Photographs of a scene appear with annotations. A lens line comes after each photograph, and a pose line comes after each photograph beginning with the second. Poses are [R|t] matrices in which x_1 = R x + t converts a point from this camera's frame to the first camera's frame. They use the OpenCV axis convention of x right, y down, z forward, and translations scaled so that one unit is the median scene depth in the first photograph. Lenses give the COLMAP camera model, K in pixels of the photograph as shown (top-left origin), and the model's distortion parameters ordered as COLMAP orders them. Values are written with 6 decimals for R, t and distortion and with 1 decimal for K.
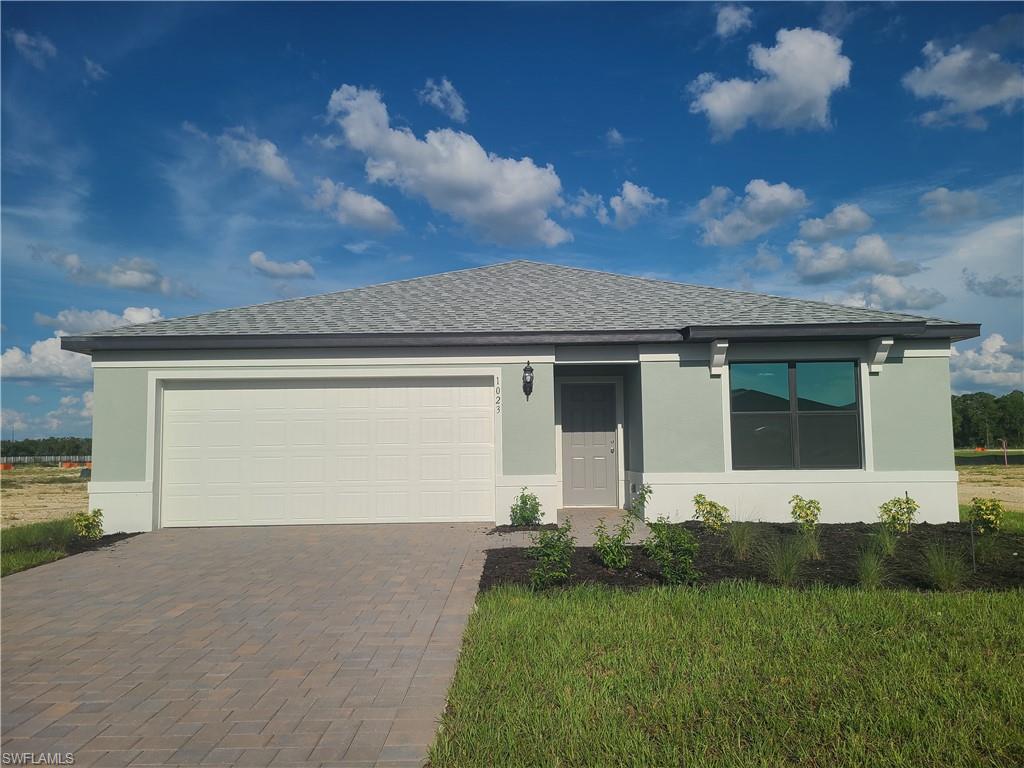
lens RADIAL K [[763.1, 0, 534.7], [0, 763.1, 385.5], [0, 0, 1]] dist [0.114243, -0.118482]
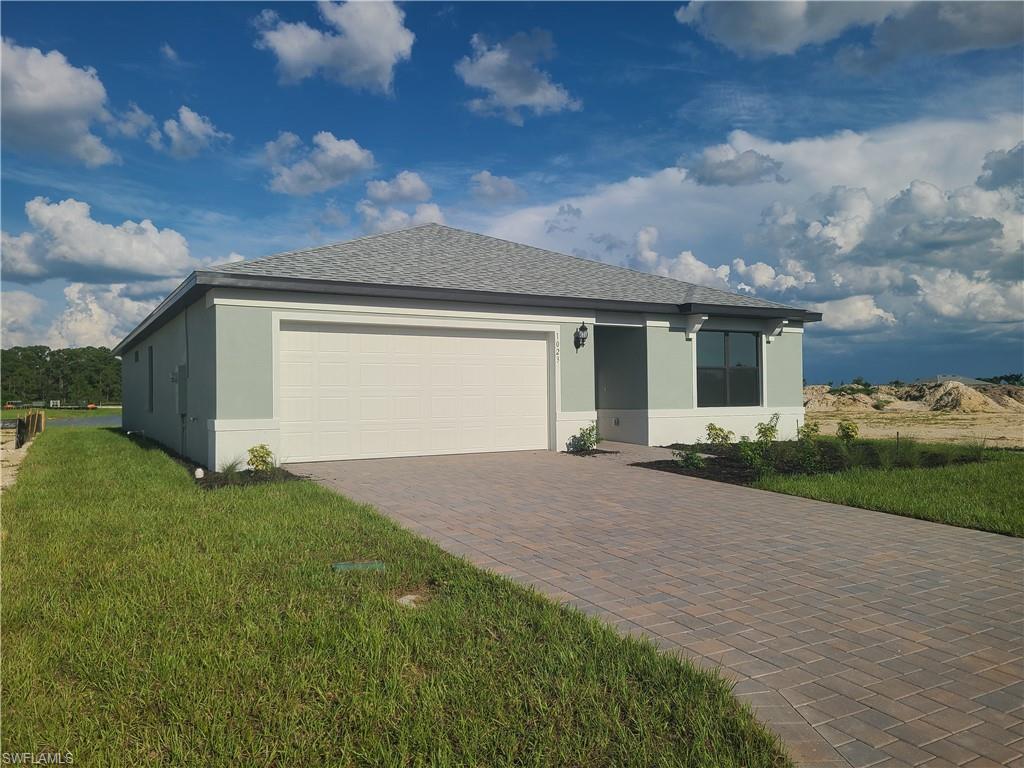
lens RADIAL K [[773.5, 0, 523.8], [0, 773.5, 383.4], [0, 0, 1]] dist [0.032960, -0.000526]
pose [[0.857279, 0.012380, 0.514703, -0.723215], [-0.041070, 0.998169, 0.044397, 0.016554], [-0.513211, -0.059199, 0.856218, -0.040818]]
